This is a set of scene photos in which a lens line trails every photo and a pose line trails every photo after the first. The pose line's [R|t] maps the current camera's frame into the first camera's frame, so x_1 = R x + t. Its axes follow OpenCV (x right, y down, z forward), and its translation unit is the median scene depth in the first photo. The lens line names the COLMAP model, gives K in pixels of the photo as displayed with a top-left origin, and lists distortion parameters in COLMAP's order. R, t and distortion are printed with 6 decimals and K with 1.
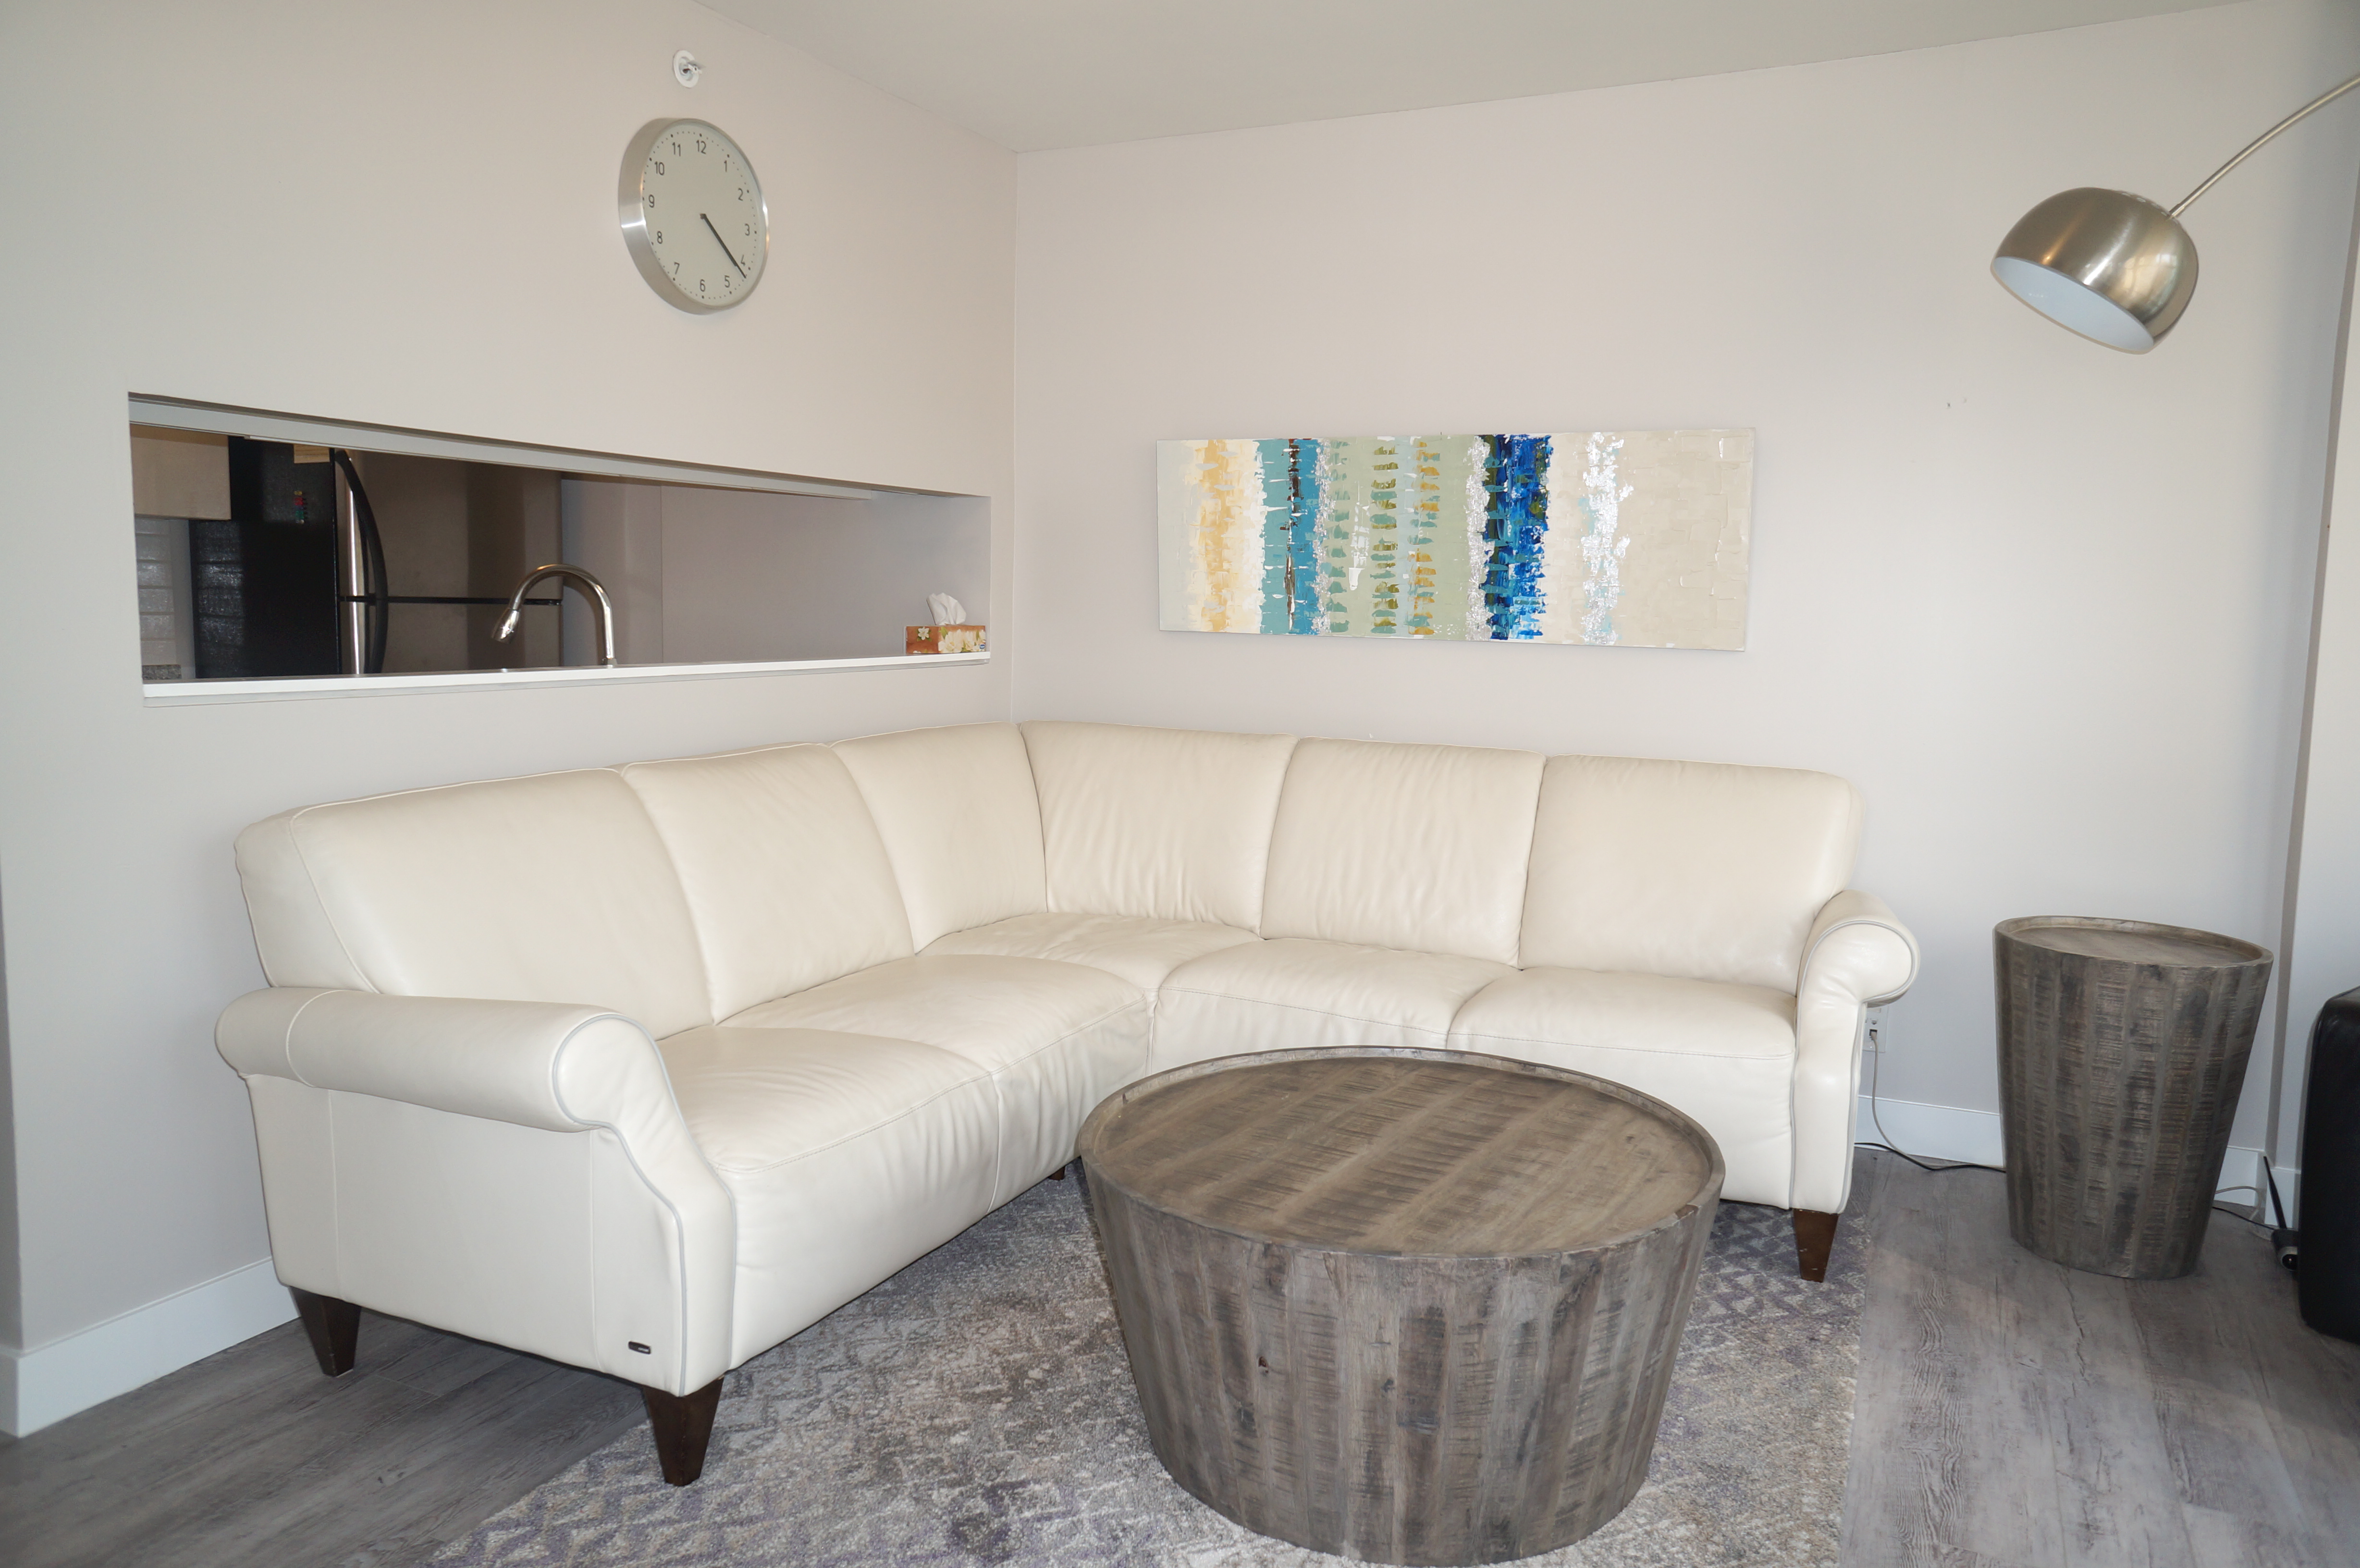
lens RADIAL K [[1595.5, 0, 1202.6], [0, 1595.5, 766.4], [0, 0, 1]] dist [-0.067772, 0.095426]
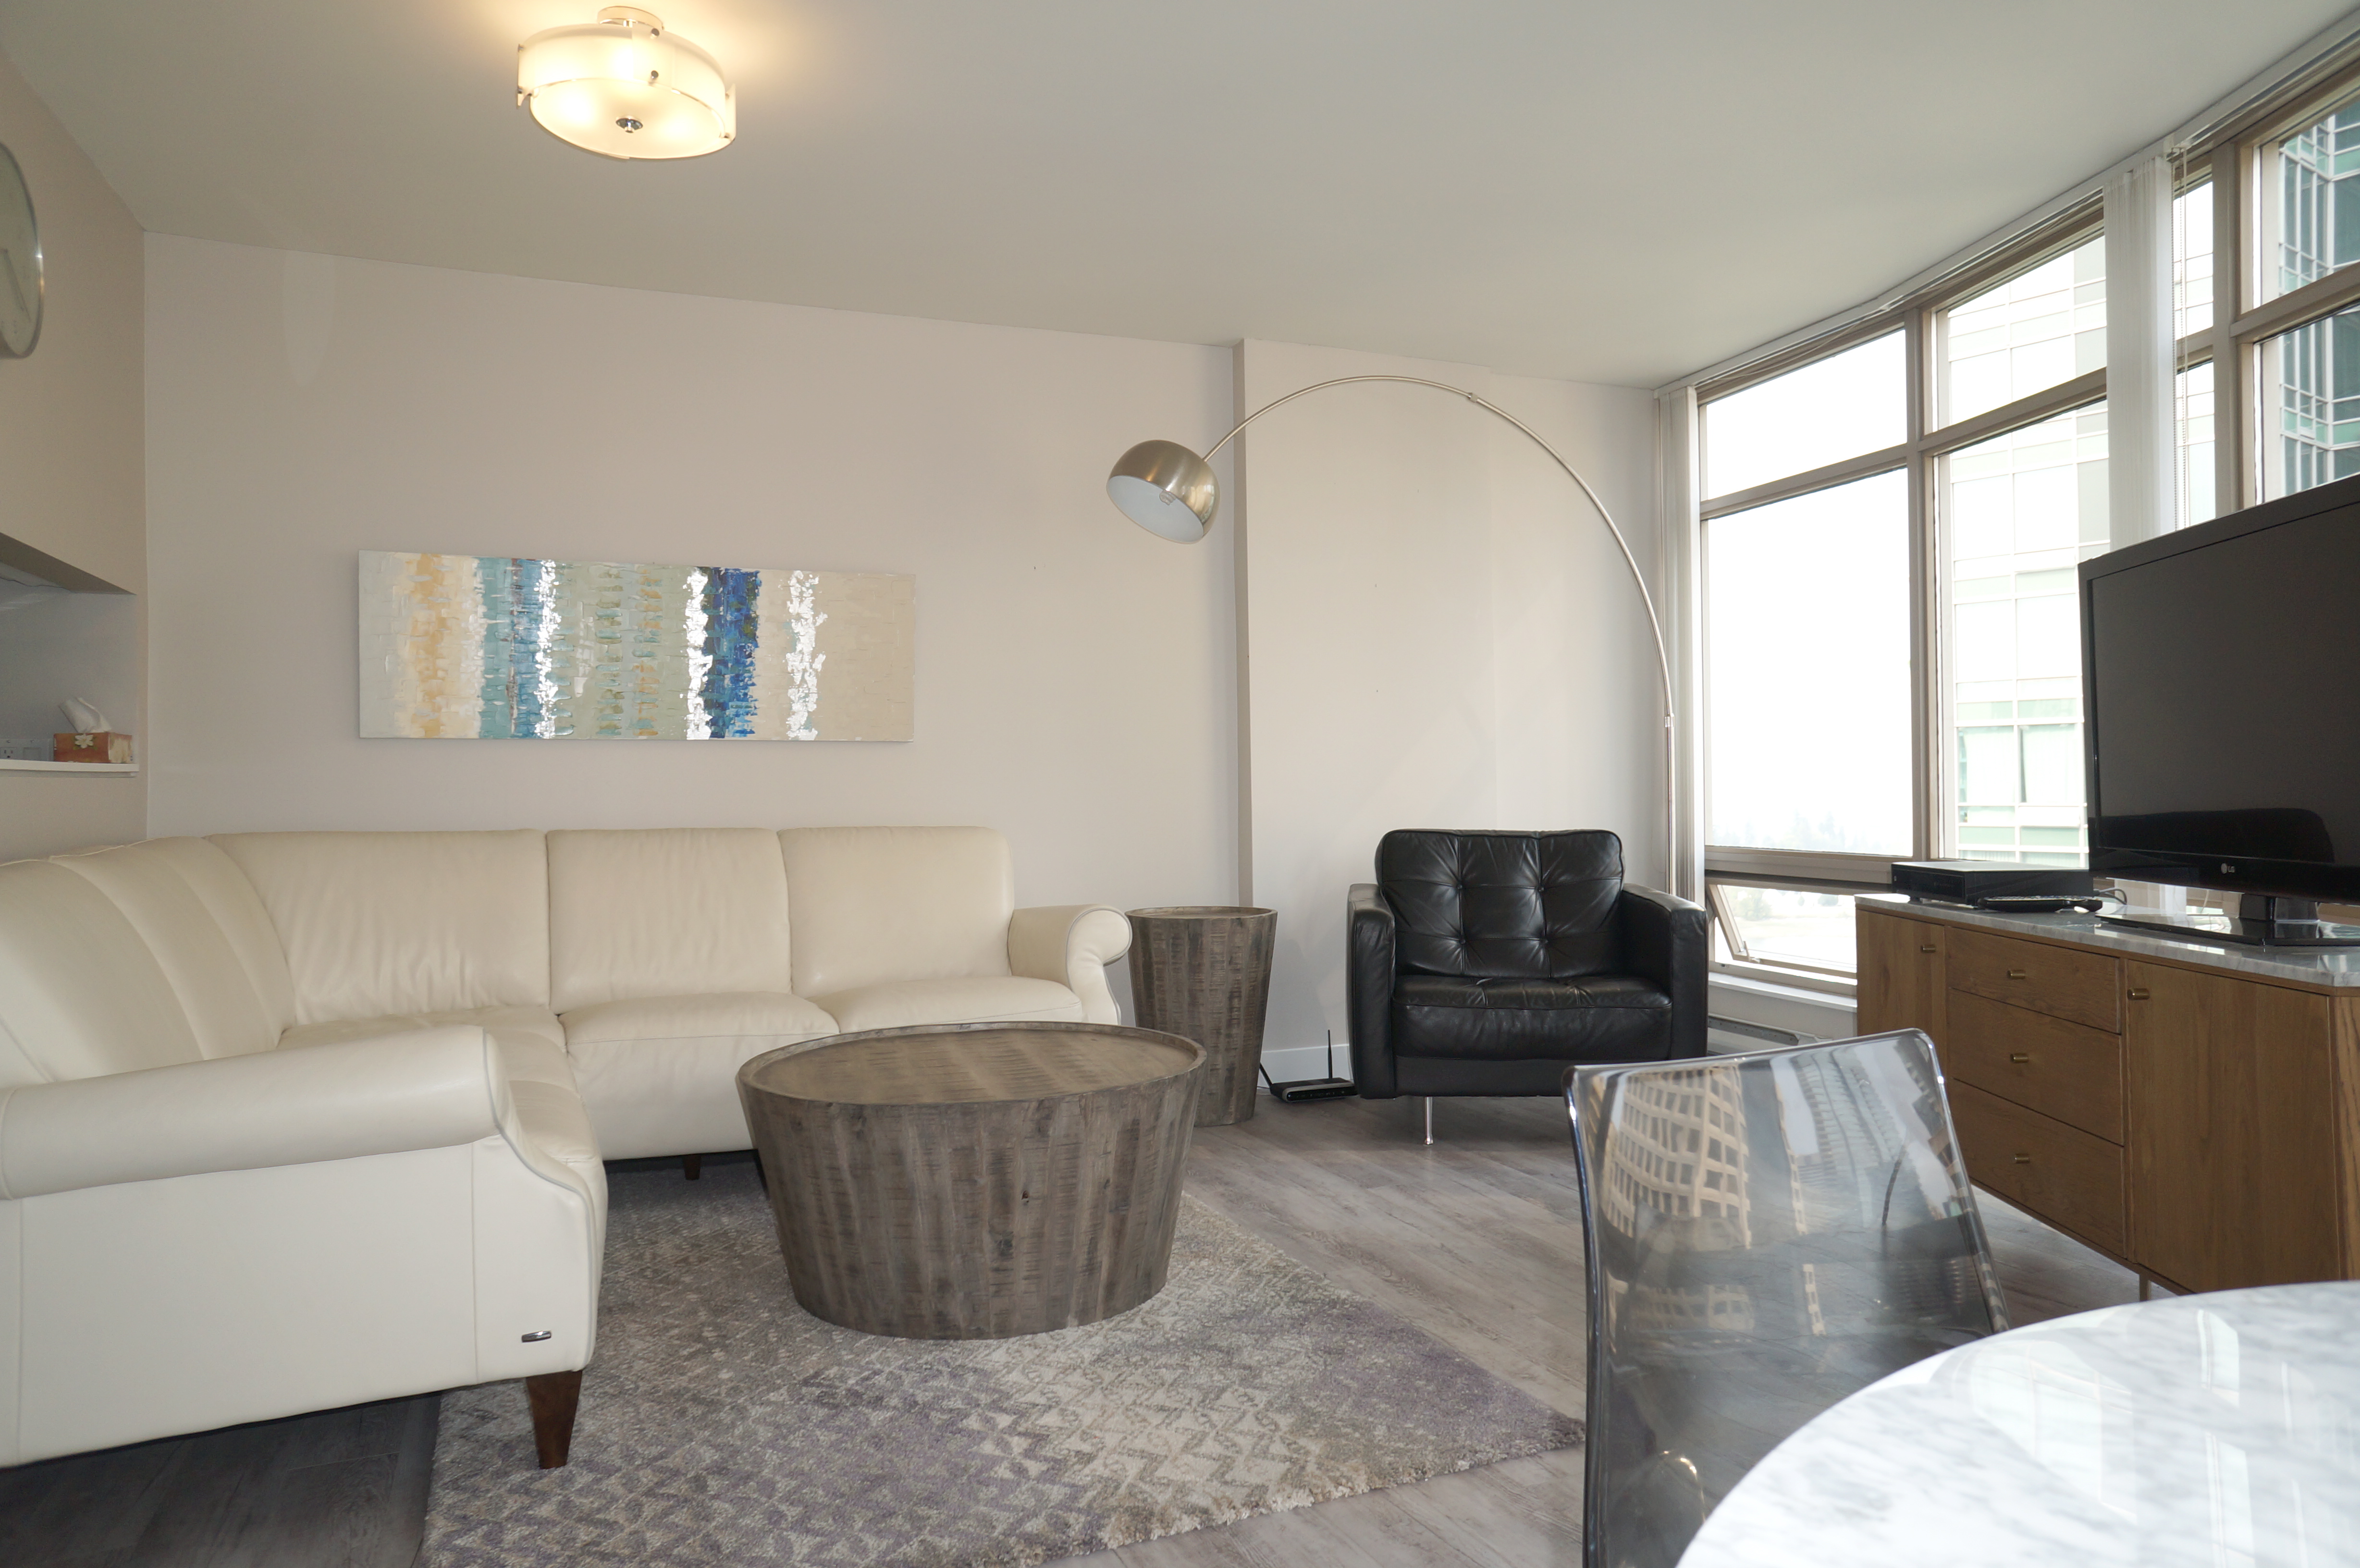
lens RADIAL K [[1595.5, 0, 1202.6], [0, 1595.5, 766.4], [0, 0, 1]] dist [-0.067772, 0.095426]
pose [[0.662214, -0.017712, 0.749105, -0.471667], [0.098584, 0.993090, -0.063668, 0.053539], [-0.742801, 0.116012, 0.659384, -0.047927]]
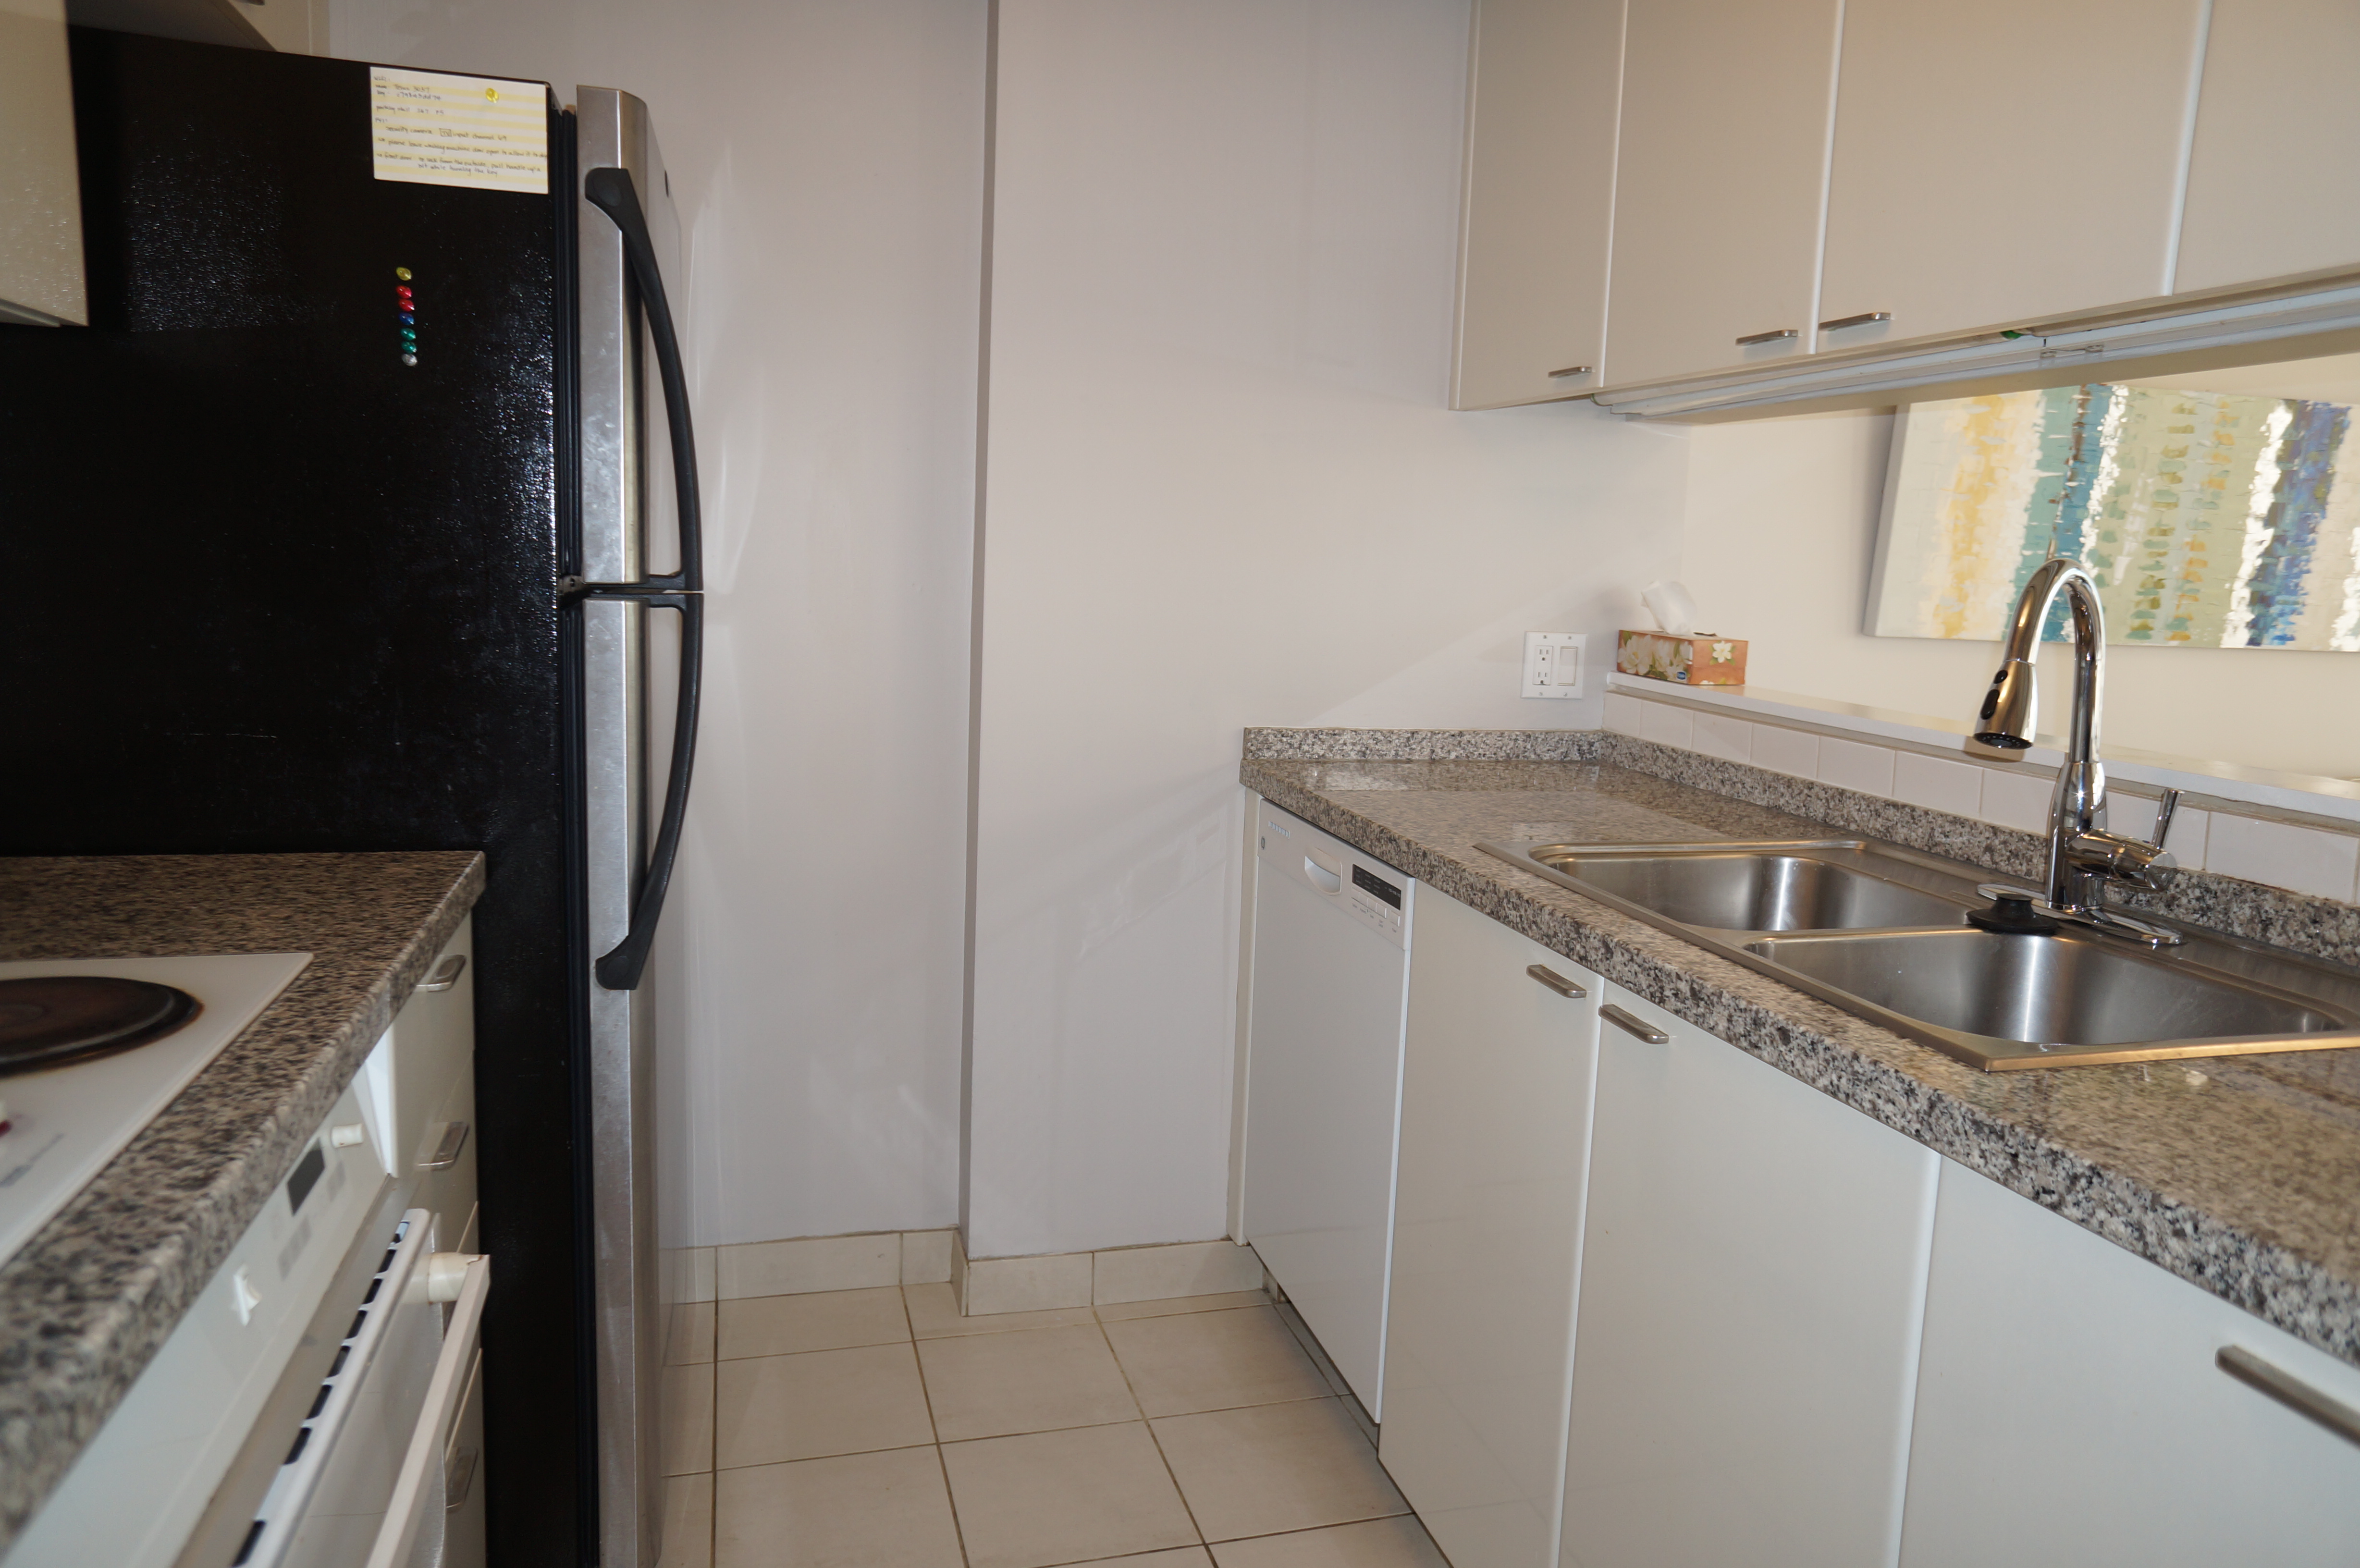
lens RADIAL K [[1595.5, 0, 1202.6], [0, 1595.5, 766.4], [0, 0, 1]] dist [-0.067772, 0.095426]
pose [[0.747822, -0.079951, 0.659068, -0.806136], [0.043641, 0.996495, 0.071366, -0.102457], [-0.662464, -0.024607, 0.748690, 0.758613]]
